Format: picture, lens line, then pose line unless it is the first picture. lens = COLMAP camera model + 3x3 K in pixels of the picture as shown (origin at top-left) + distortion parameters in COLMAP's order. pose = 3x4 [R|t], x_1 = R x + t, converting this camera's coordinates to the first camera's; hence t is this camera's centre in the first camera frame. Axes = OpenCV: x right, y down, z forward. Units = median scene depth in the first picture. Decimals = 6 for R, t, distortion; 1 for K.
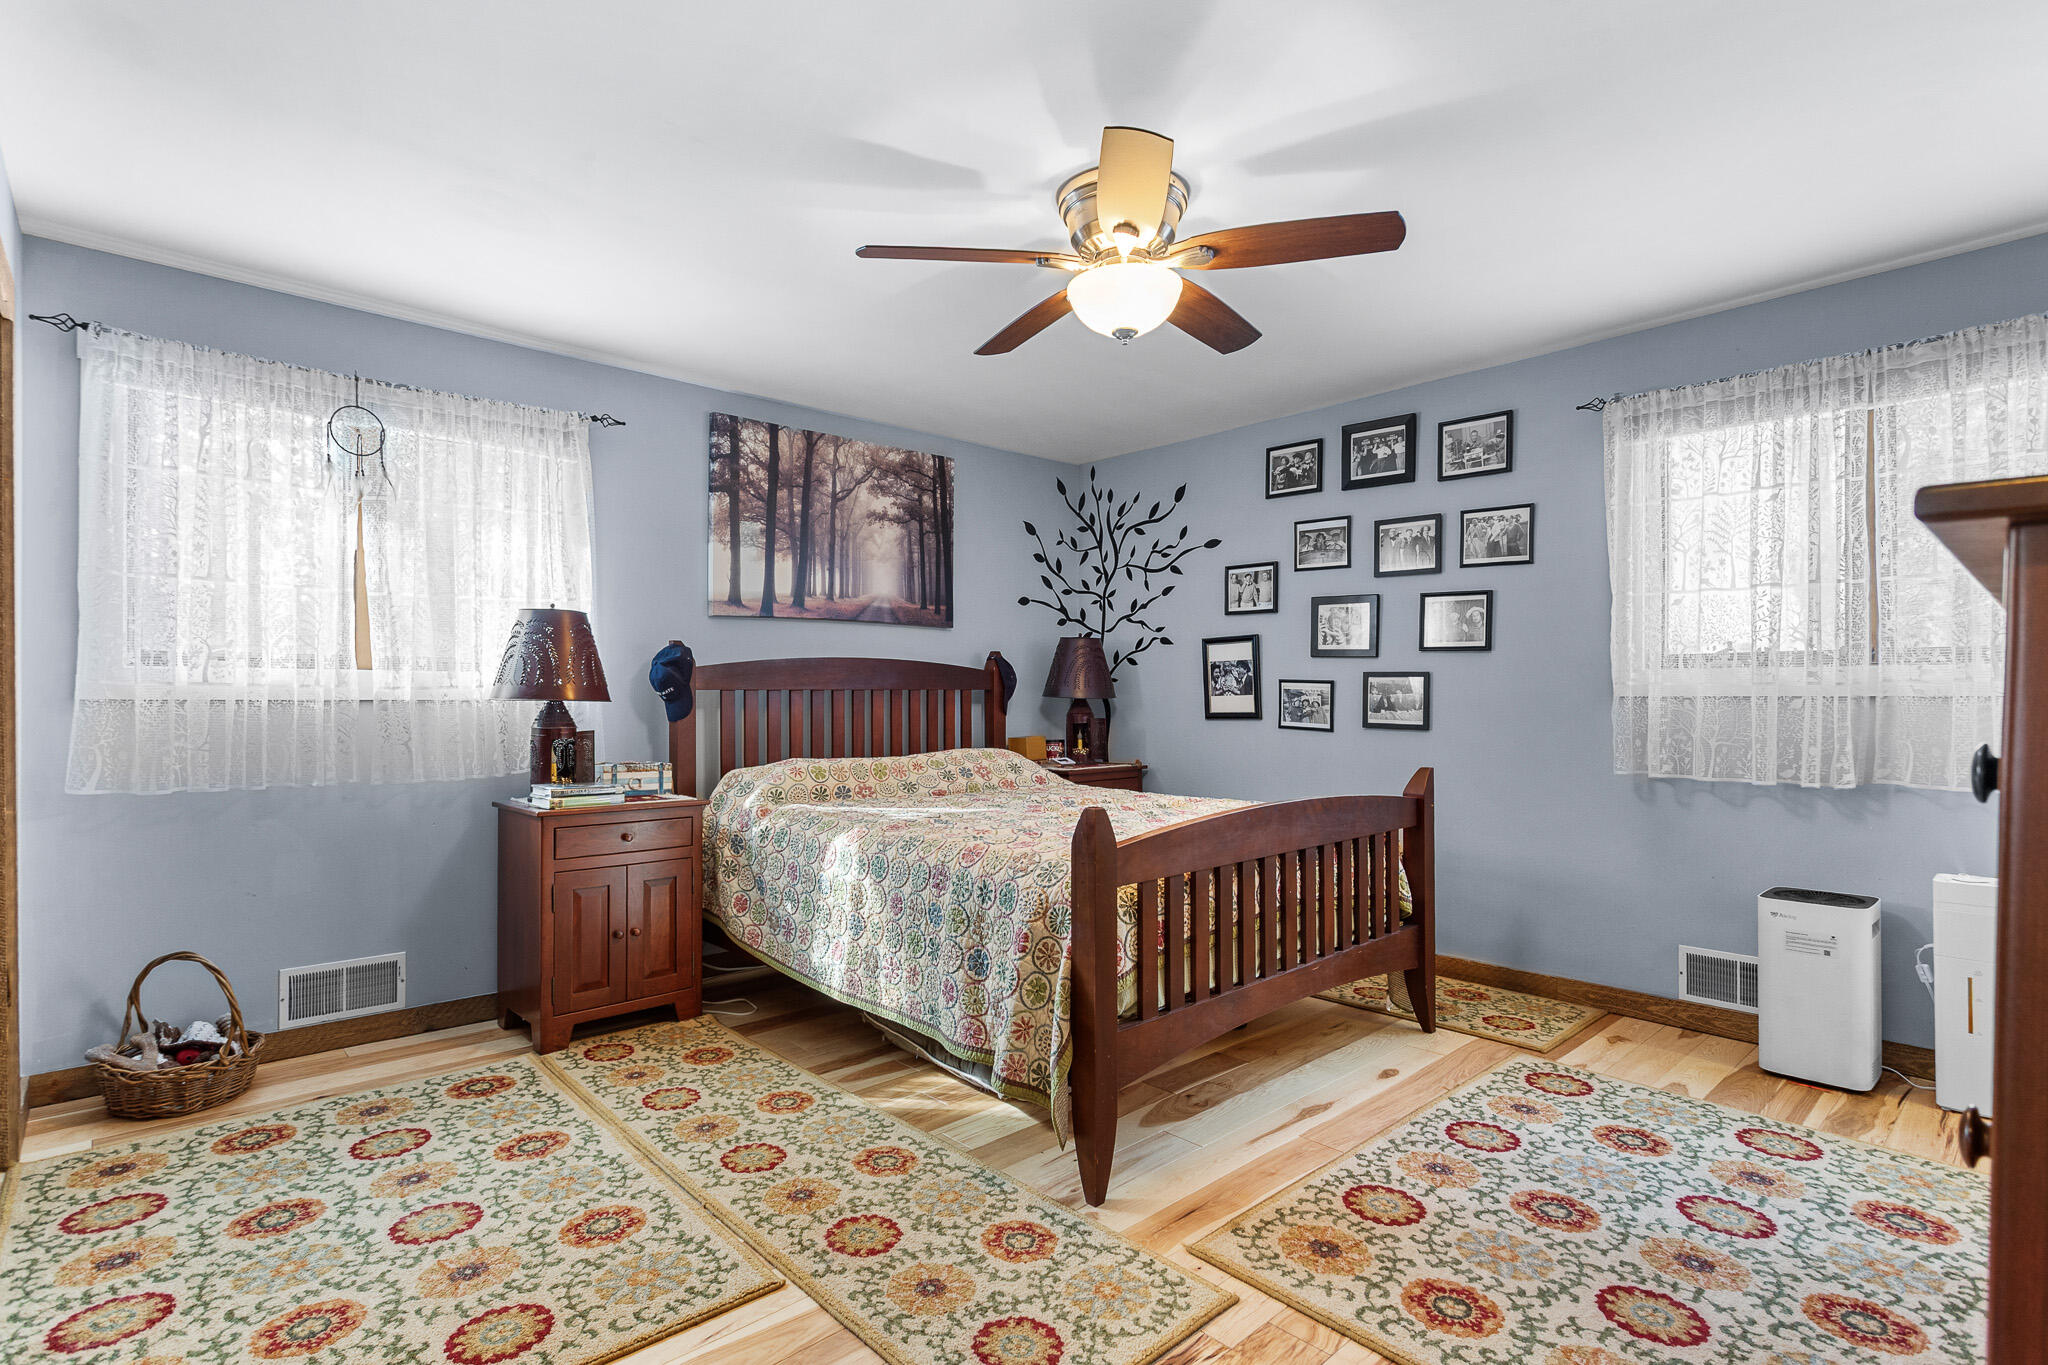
lens RADIAL K [[1006.7, 0, 1024.6], [0, 1006.7, 696.2], [0, 0, 1]] dist [0.000120, 0.000521]
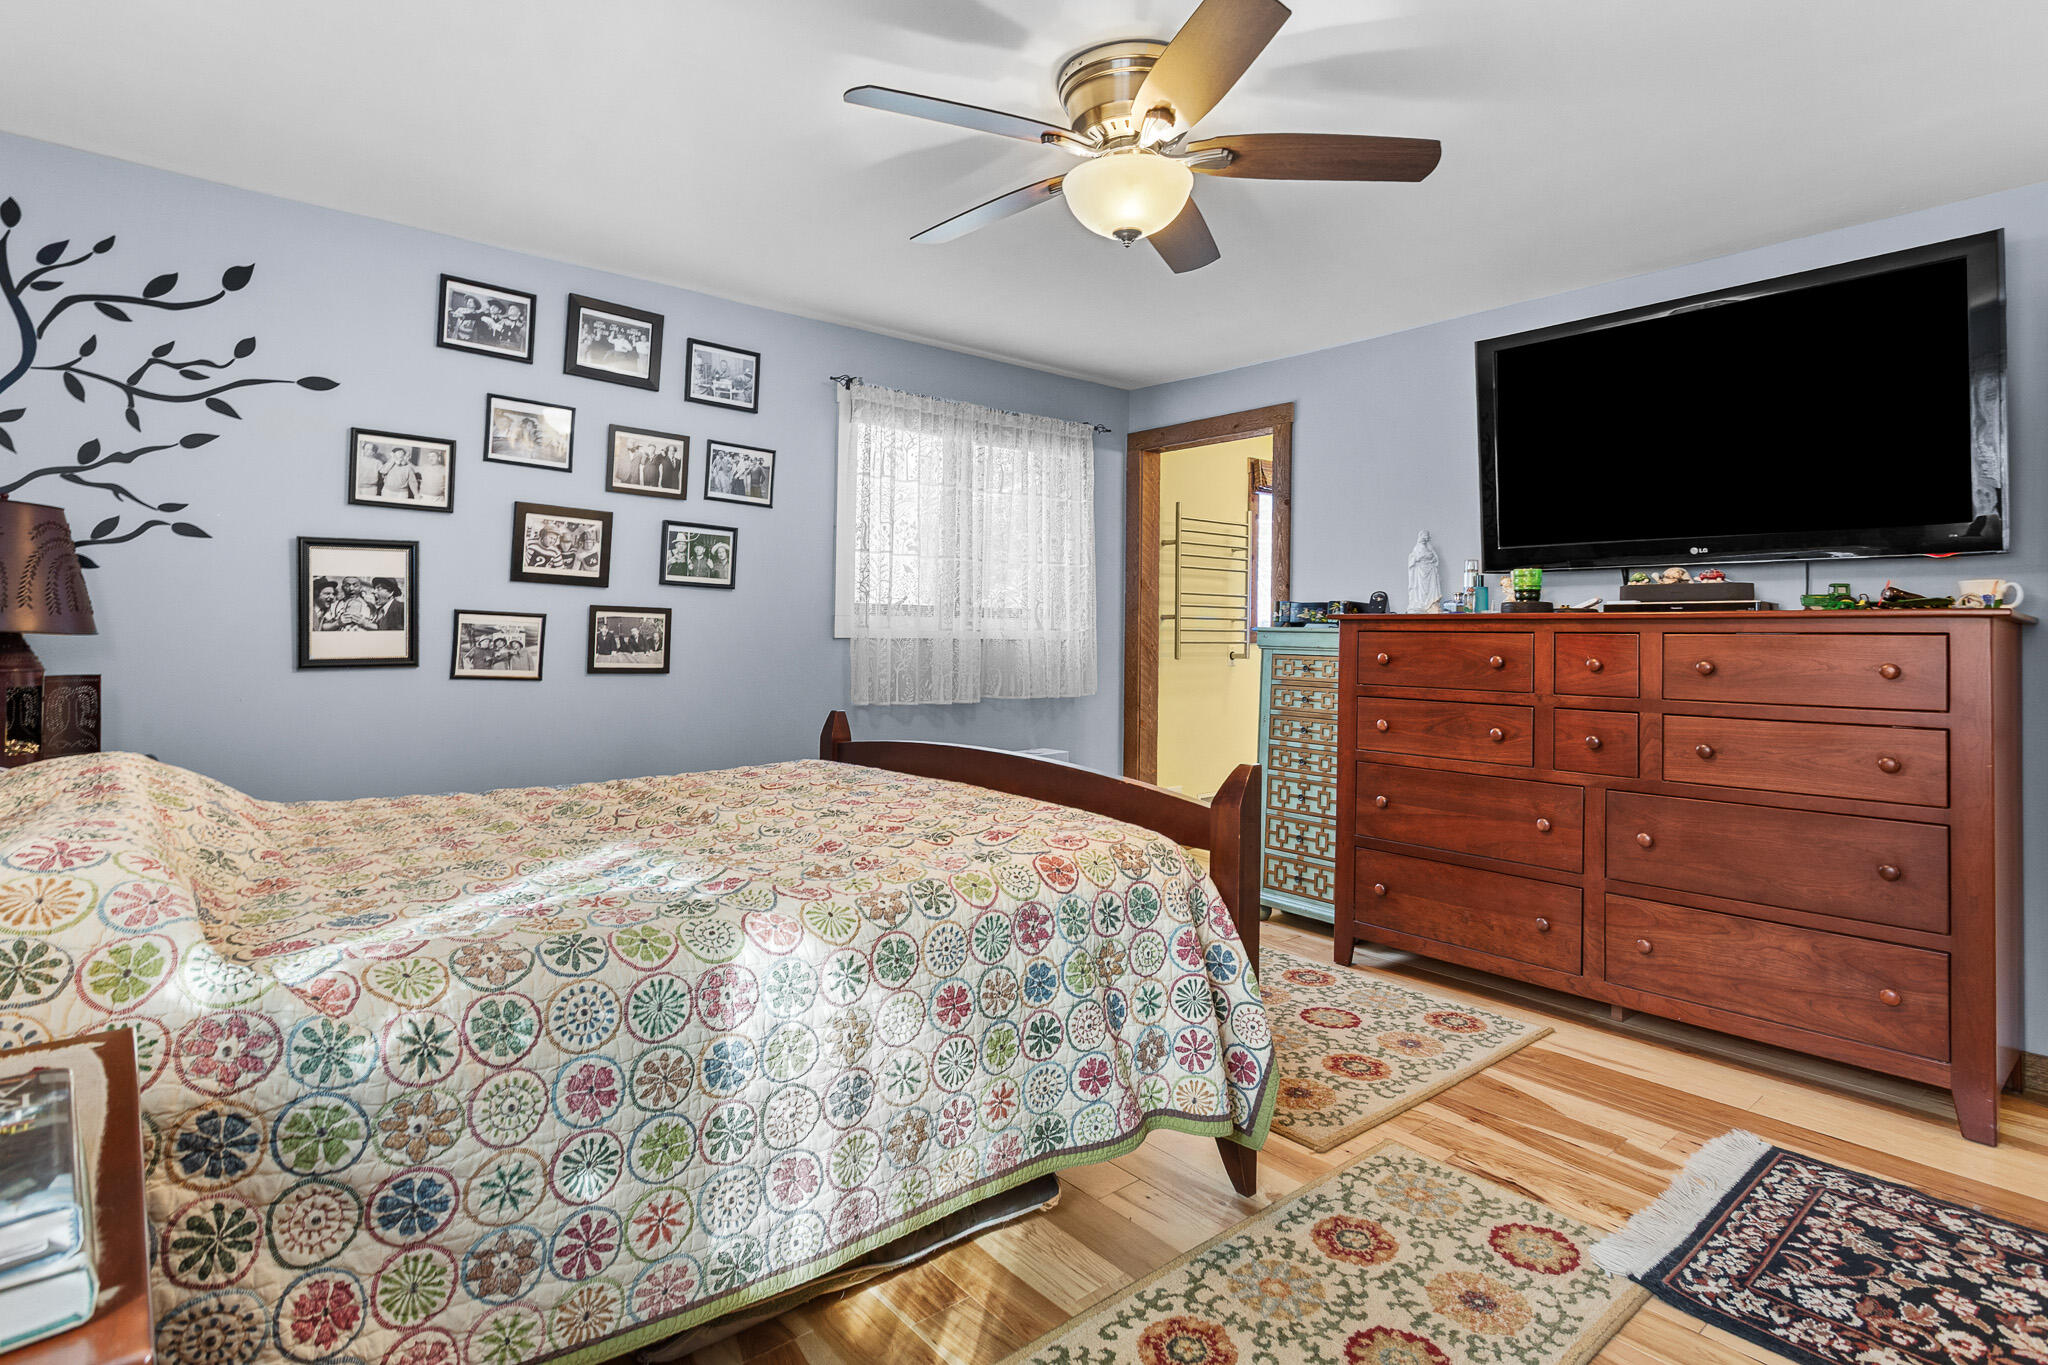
lens RADIAL K [[1028.7, 0, 1007.0], [0, 1028.7, 610.9], [0, 0, 1]] dist [0.000486, 0.000894]
pose [[0.046613, 0.026602, 0.998559, -0.459984], [-0.011033, 0.999598, -0.026115, -0.001189], [-0.998852, -0.009800, 0.046887, 0.606044]]
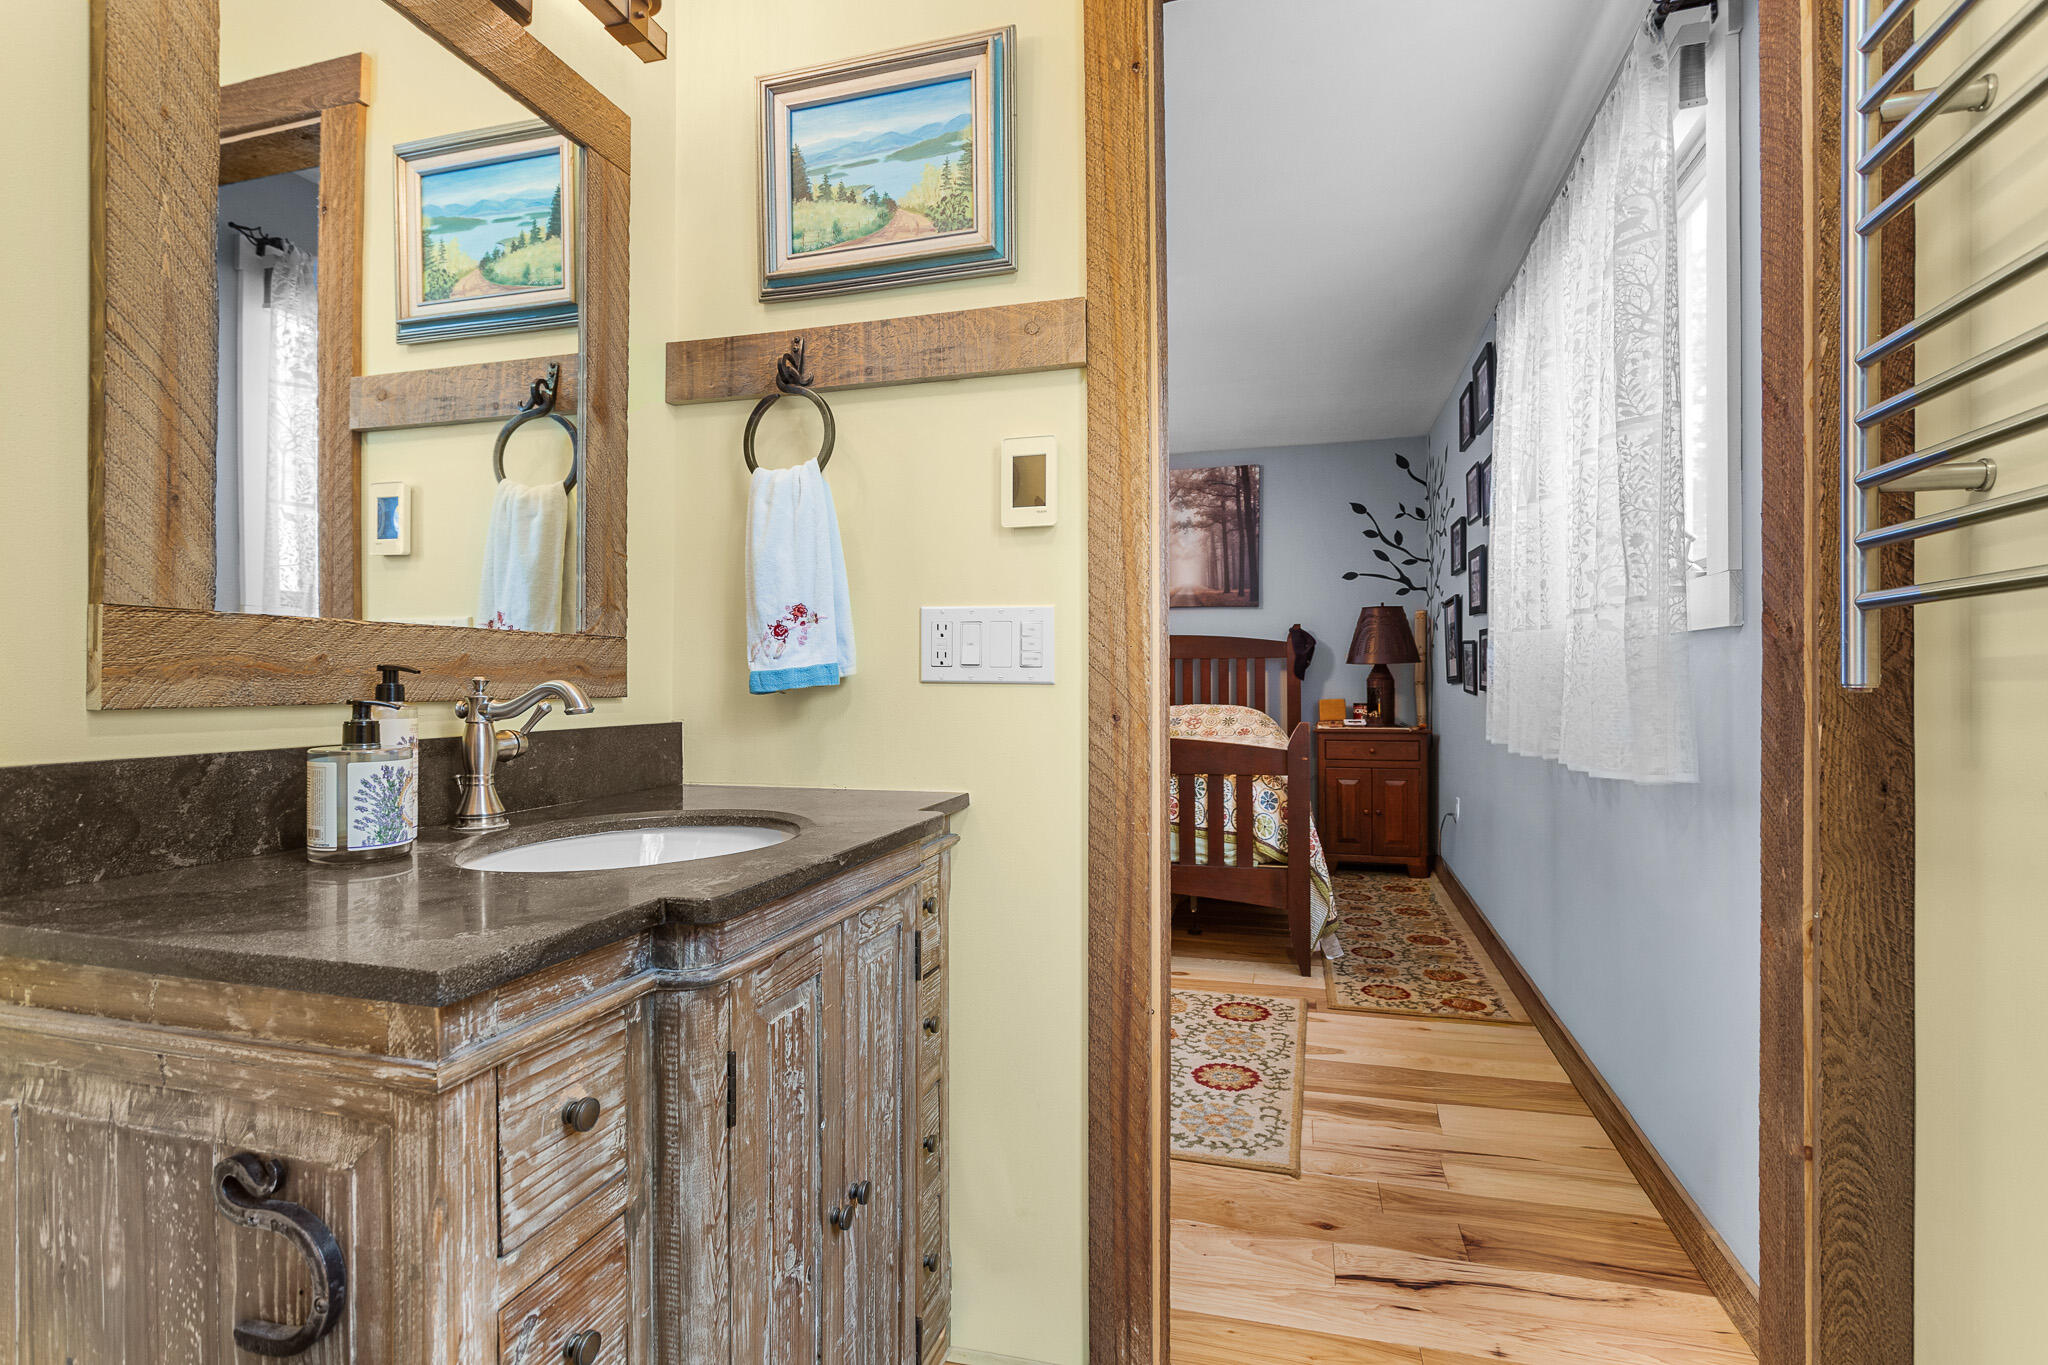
lens RADIAL K [[982.3, 0, 1017.7], [0, 982.3, 677.8], [0, 0, 1]] dist [0.000585, -0.000039]
pose [[0.523415, -0.001177, -0.852077, 0.854730], [0.000135, 0.999999, -0.001299, 0.020152], [0.852078, 0.000565, 0.523415, 0.163613]]
